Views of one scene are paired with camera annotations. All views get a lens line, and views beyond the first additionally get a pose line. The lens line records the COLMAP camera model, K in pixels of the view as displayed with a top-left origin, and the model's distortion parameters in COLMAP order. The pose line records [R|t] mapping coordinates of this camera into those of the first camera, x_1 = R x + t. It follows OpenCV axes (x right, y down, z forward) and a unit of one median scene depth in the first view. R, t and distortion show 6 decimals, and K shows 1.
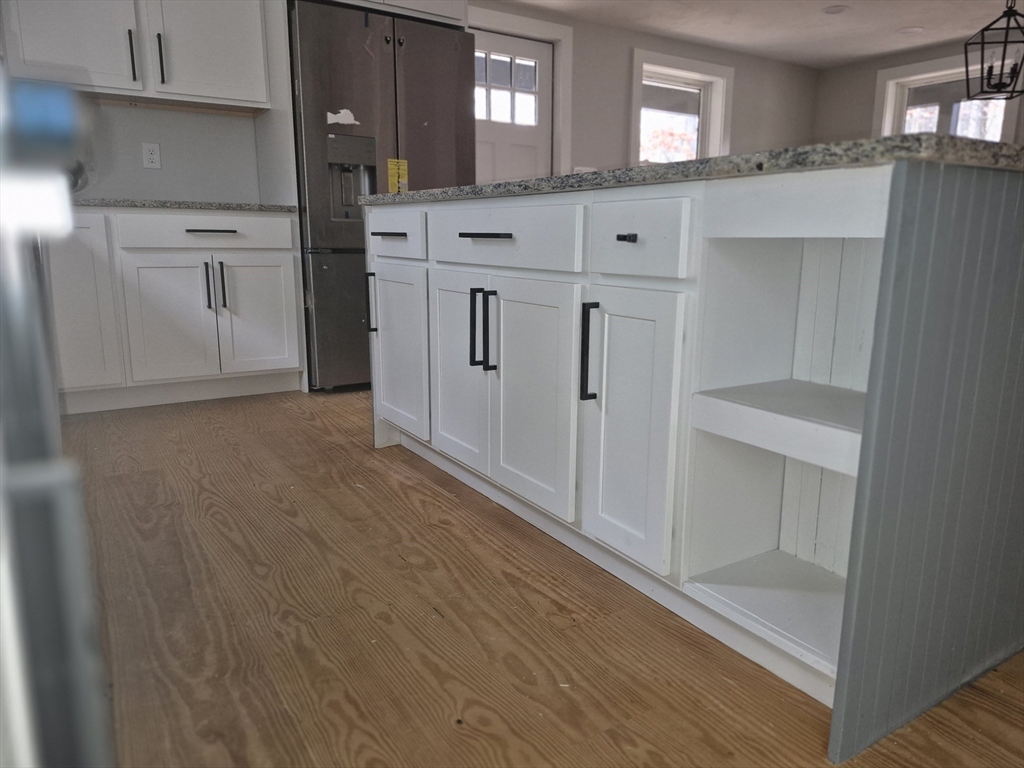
lens RADIAL K [[699.0, 0, 512.5], [0, 699.0, 380.9], [0, 0, 1]] dist [0.032115, -0.017692]
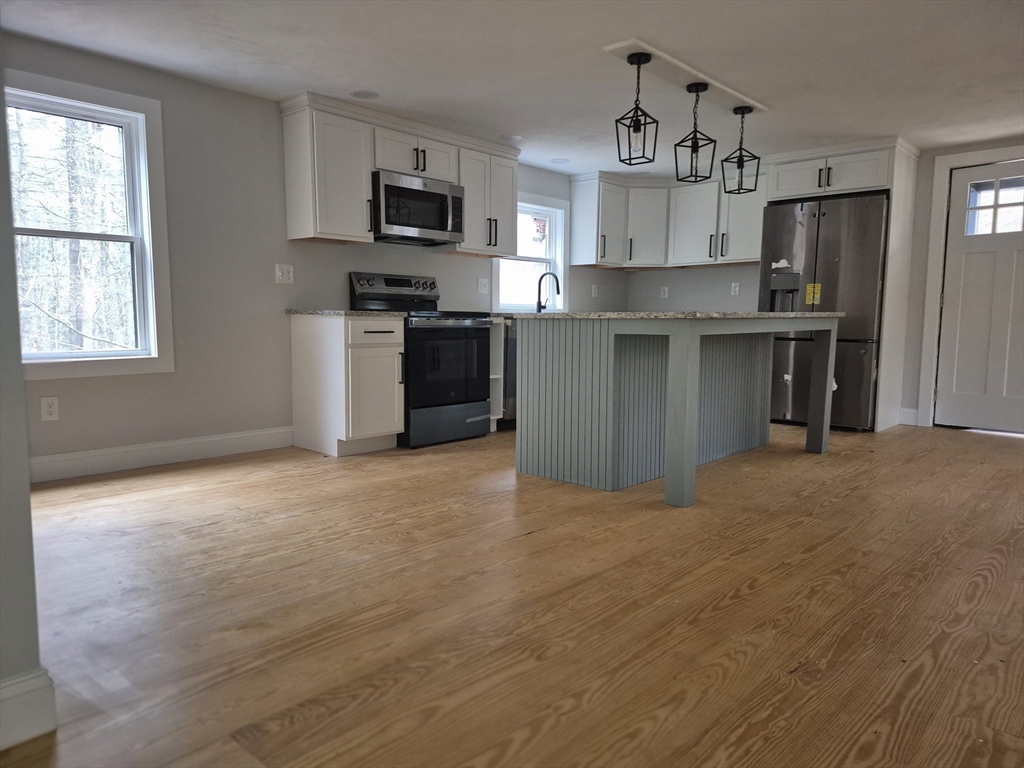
lens RADIAL K [[699.0, 0, 512.8], [0, 699.0, 390.0], [0, 0, 1]] dist [0.032115, -0.017692]
pose [[0.236421, 0.099052, -0.966589, 1.324828], [-0.195686, 0.979261, 0.052487, -0.030309], [0.951742, 0.176739, 0.250901, -0.014877]]
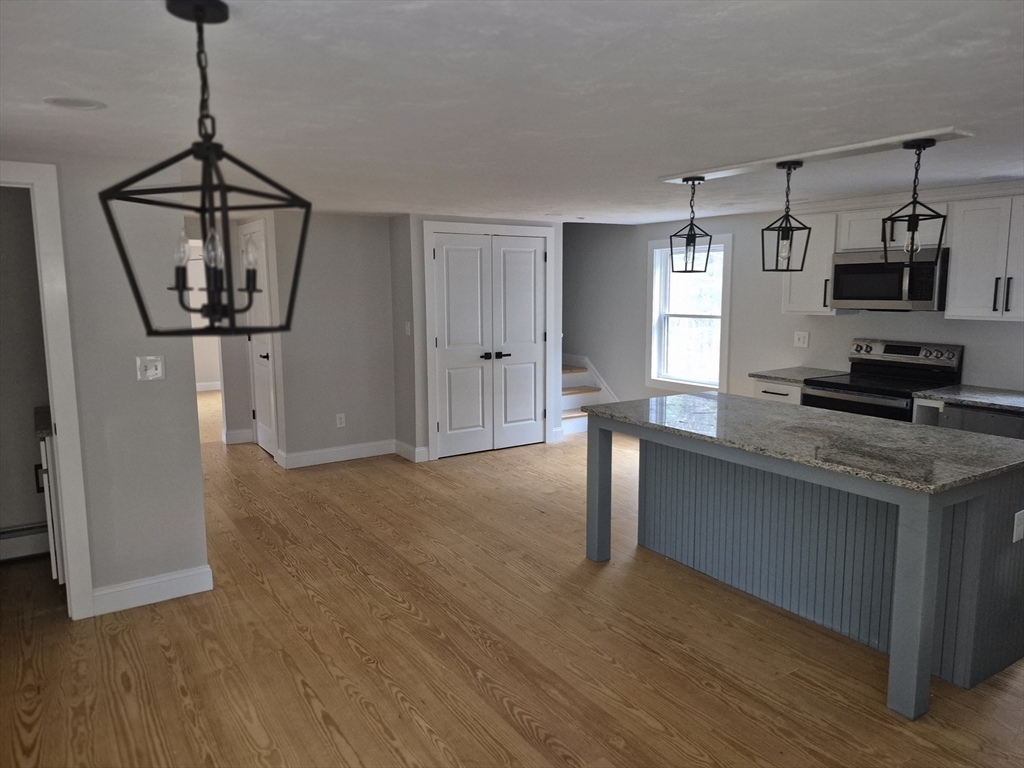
lens RADIAL K [[699.0, 0, 519.7], [0, 699.0, 381.1], [0, 0, 1]] dist [0.032115, -0.017692]
pose [[-0.999930, -0.006813, -0.009657, 0.550308], [-0.009617, 0.944008, 0.329783, -0.595258], [0.006869, 0.329853, -0.944007, 1.636943]]
